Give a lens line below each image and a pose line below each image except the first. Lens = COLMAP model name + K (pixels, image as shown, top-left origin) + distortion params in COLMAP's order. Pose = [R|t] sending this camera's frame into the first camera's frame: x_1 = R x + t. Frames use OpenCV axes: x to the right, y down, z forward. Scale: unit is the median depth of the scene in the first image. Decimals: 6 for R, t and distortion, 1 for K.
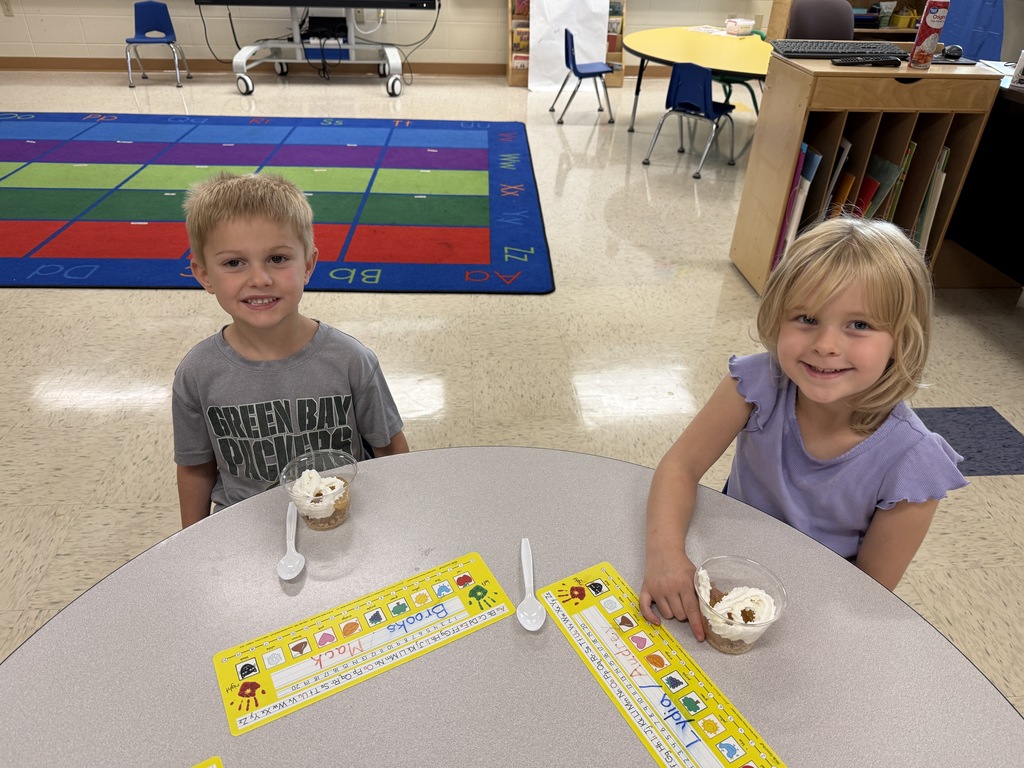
lens RADIAL K [[716.5, 0, 523.3], [0, 716.5, 380.4], [0, 0, 1]] dist [0.008571, -0.015797]
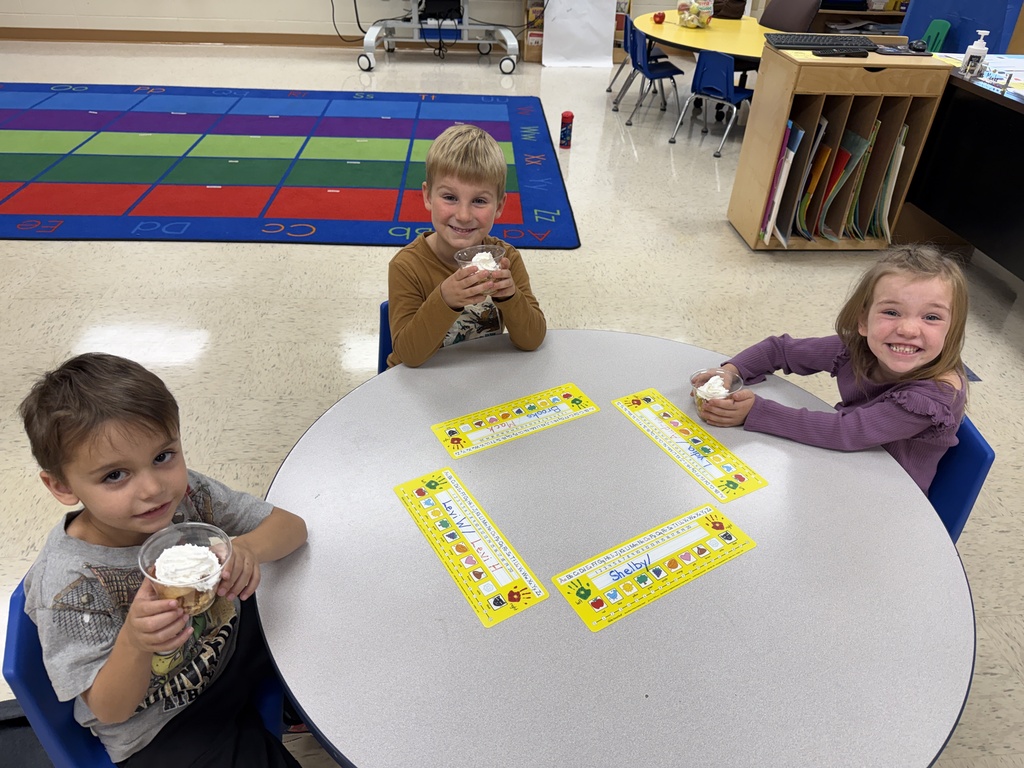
lens RADIAL K [[737.6, 0, 515.2], [0, 737.6, 409.4], [0, 0, 1]] dist [0.000554, -0.004007]
pose [[0.999943, 0.002287, 0.010418, -0.081028], [-0.002937, 0.998022, 0.062803, 0.075693], [-0.010254, -0.062830, 0.997972, -0.255651]]
